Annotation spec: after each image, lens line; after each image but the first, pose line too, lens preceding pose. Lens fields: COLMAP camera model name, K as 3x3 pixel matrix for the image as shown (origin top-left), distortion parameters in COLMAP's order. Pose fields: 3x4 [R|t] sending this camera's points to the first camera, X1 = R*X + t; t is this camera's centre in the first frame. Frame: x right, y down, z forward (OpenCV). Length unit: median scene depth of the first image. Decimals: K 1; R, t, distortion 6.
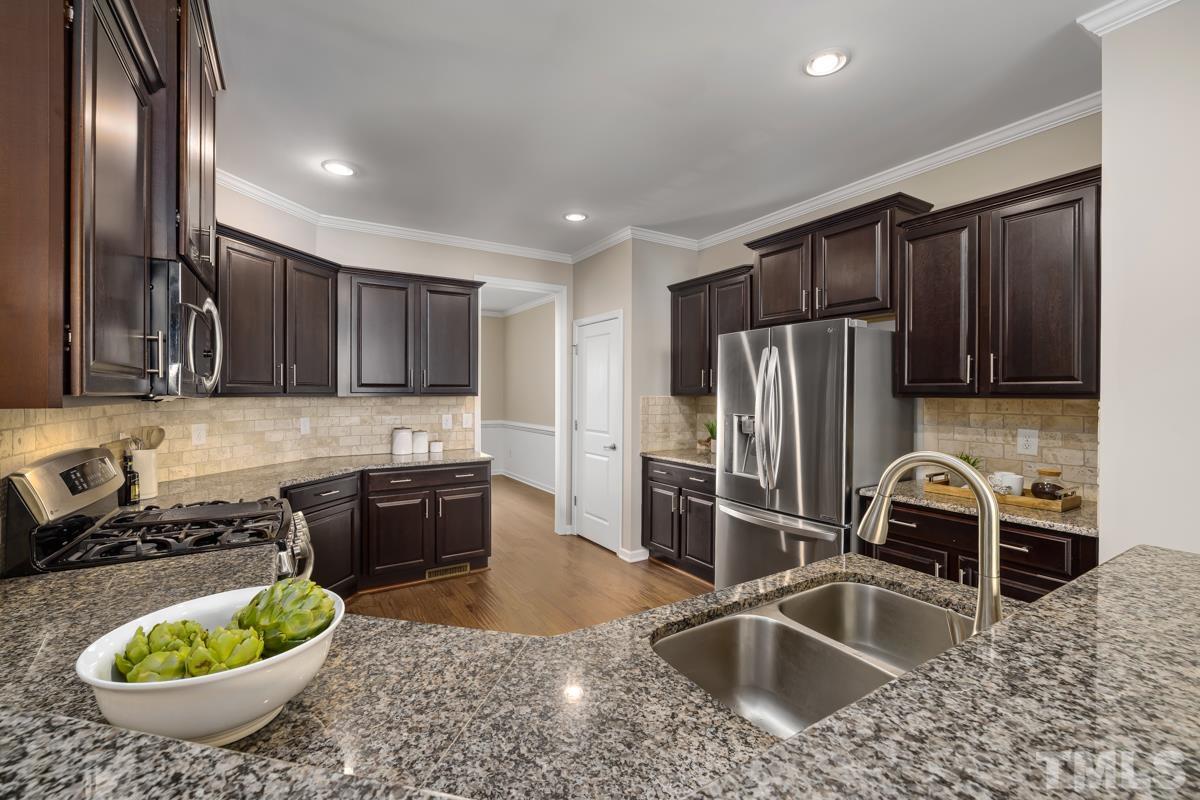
lens RADIAL K [[505.0, 0, 600.6], [0, 505.0, 397.1], [0, 0, 1]] dist [-0.001082, -0.000813]
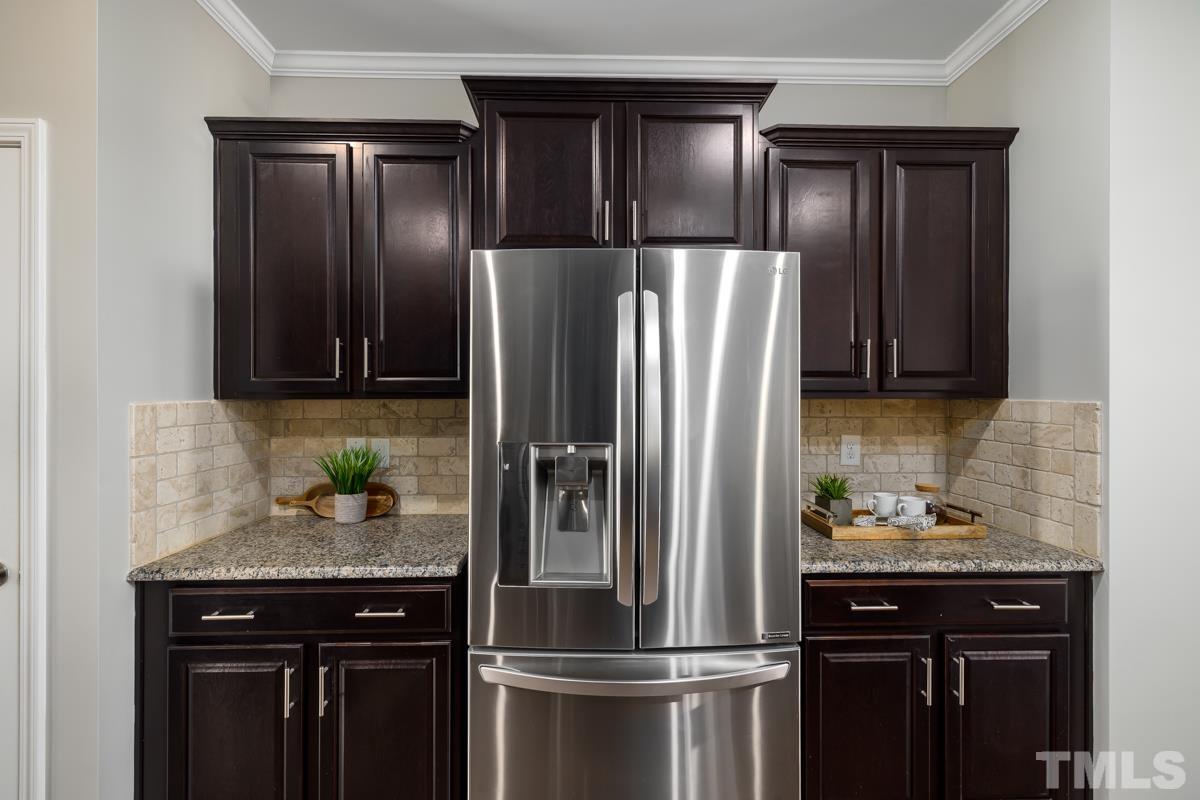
lens RADIAL K [[505.0, 0, 601.1], [0, 505.0, 394.4], [0, 0, 1]] dist [-0.001082, -0.000813]
pose [[0.504874, -0.007110, 0.863164, -0.051756], [0.007839, 0.999963, 0.003652, -0.005978], [-0.863157, 0.004922, 0.504911, 0.585852]]
